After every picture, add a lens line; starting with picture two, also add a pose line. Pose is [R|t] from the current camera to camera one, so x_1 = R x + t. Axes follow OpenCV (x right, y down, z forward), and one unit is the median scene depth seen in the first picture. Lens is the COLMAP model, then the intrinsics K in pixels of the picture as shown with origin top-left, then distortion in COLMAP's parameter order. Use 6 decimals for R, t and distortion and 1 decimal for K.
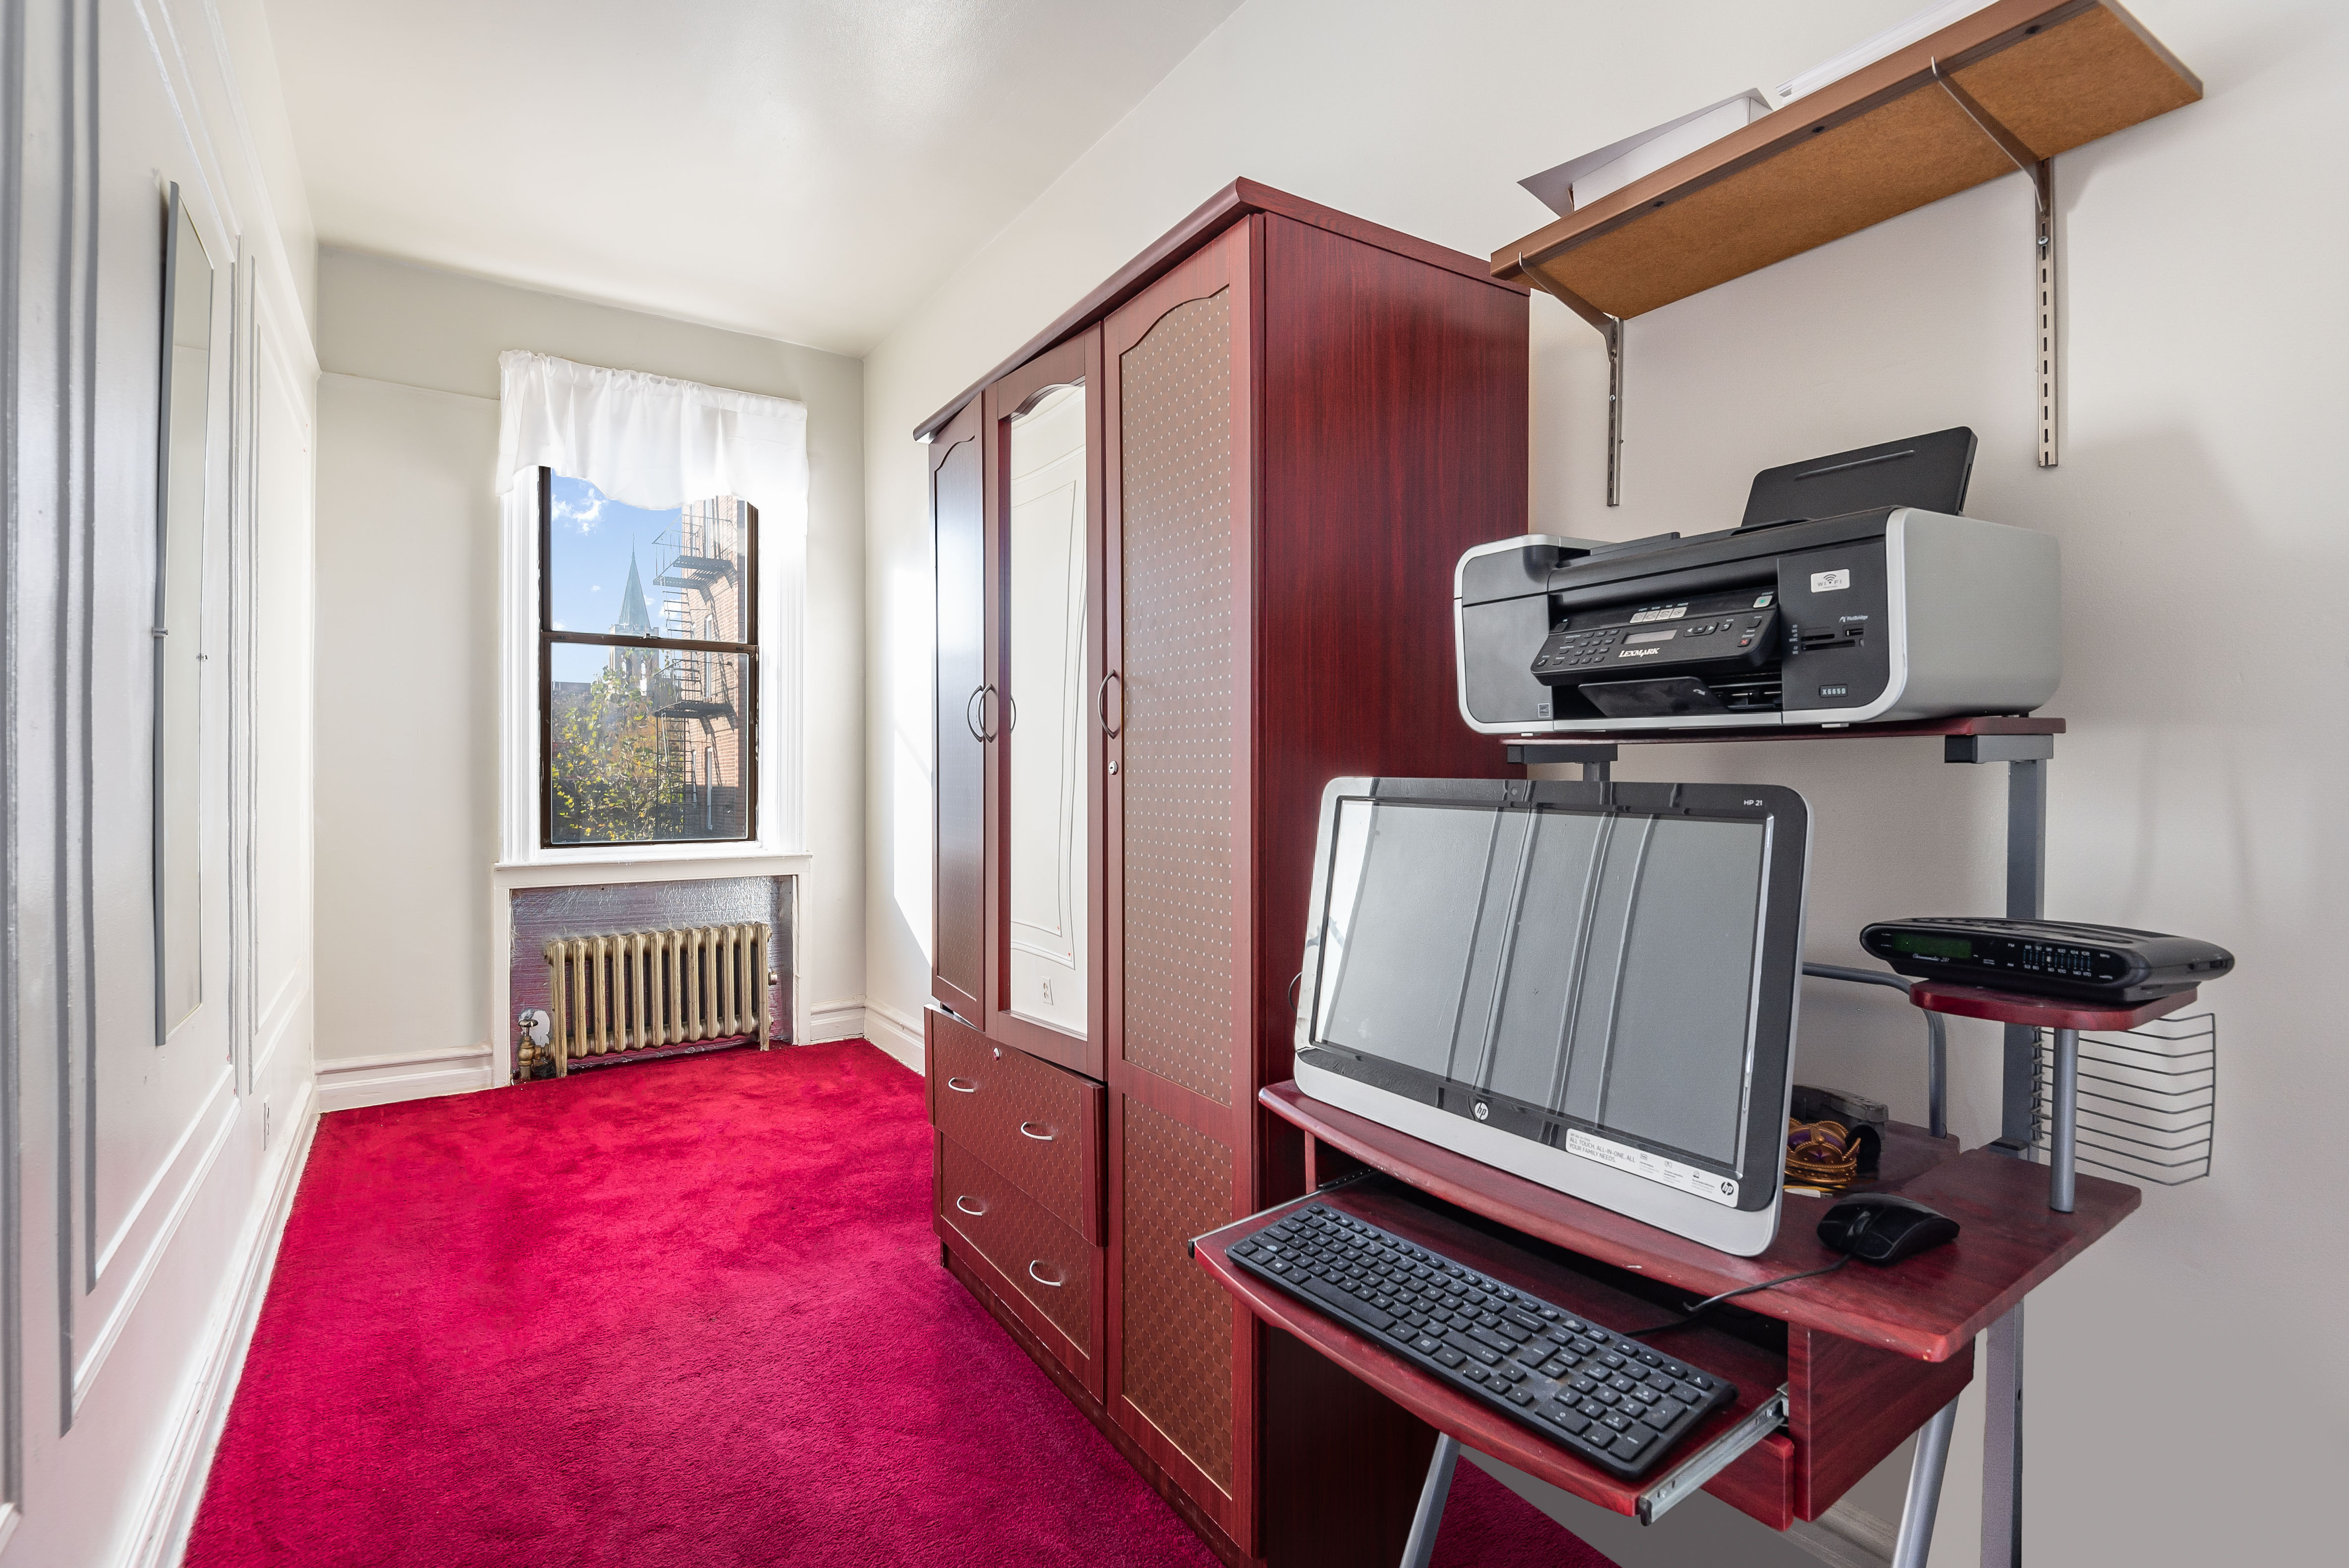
lens RADIAL K [[1101.5, 0, 1177.0], [0, 1101.5, 776.0], [0, 0, 1]] dist [0.000288, -0.000058]
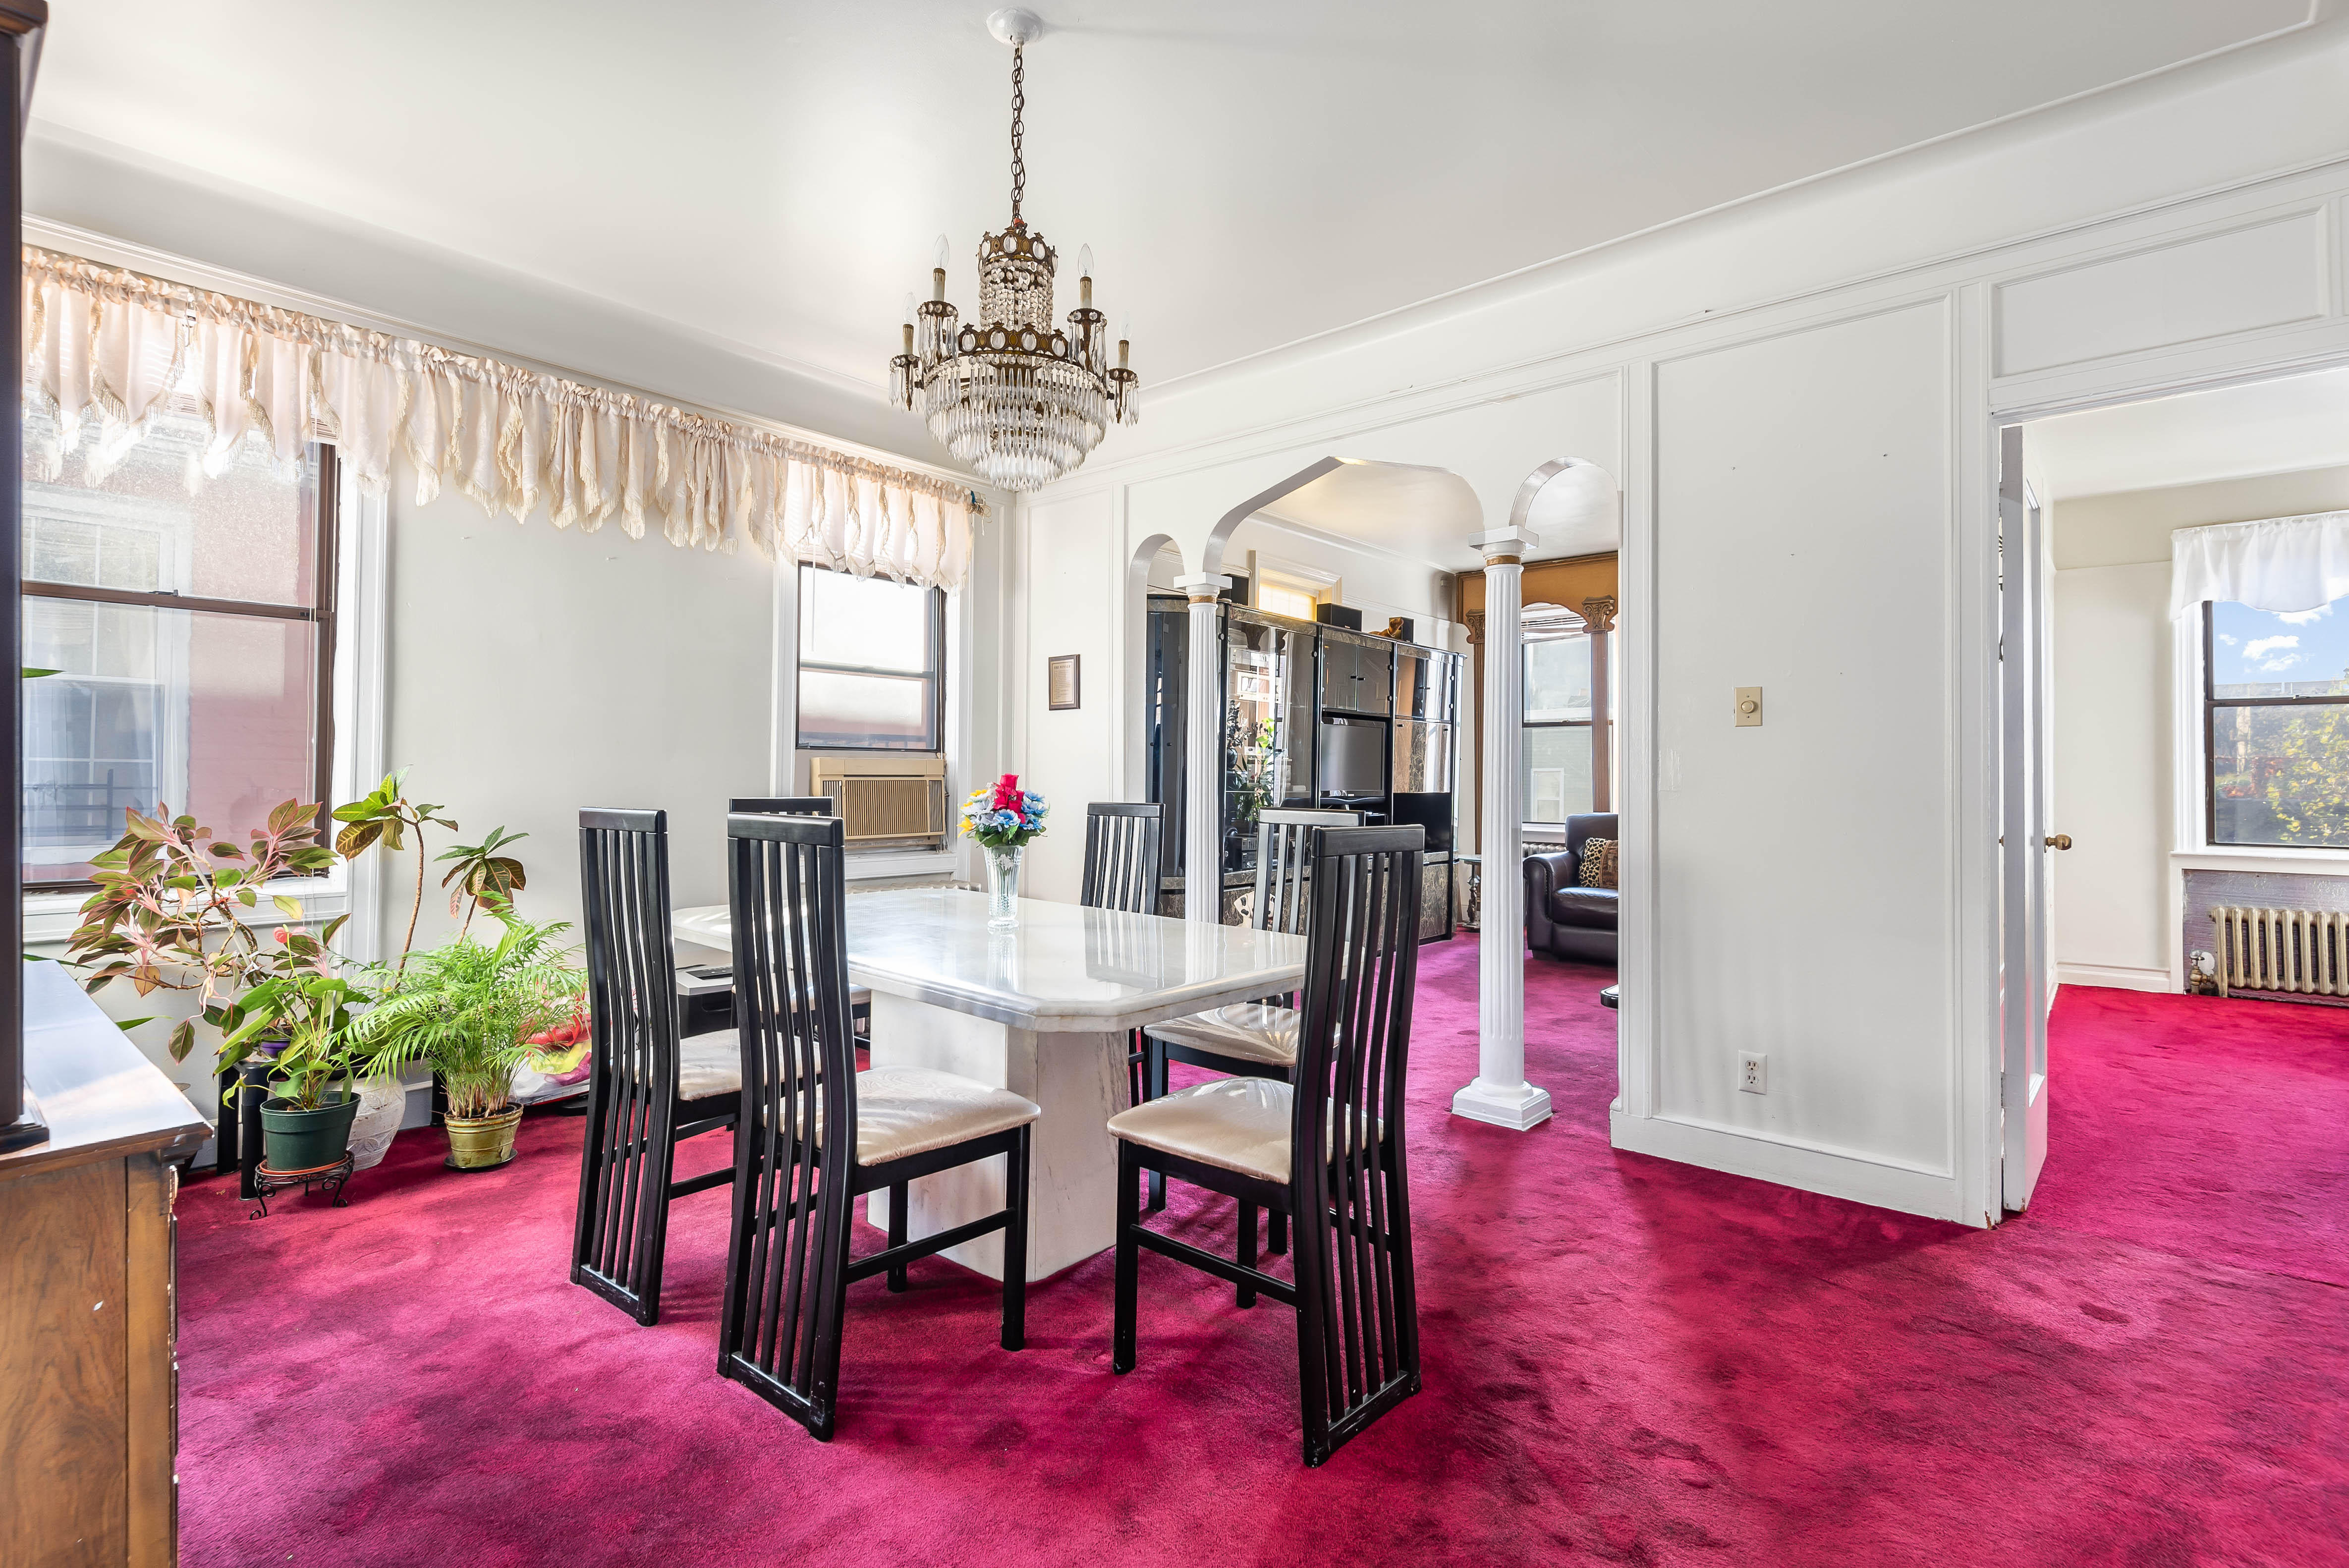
lens RADIAL K [[1071.7, 0, 1178.6], [0, 1071.7, 772.8], [0, 0, 1]] dist [-0.004510, -0.000625]
pose [[0.249139, -0.012418, -0.968388, 0.498124], [-0.006894, 0.999870, -0.014596, -0.002296], [0.968443, 0.010313, 0.249021, -0.744412]]
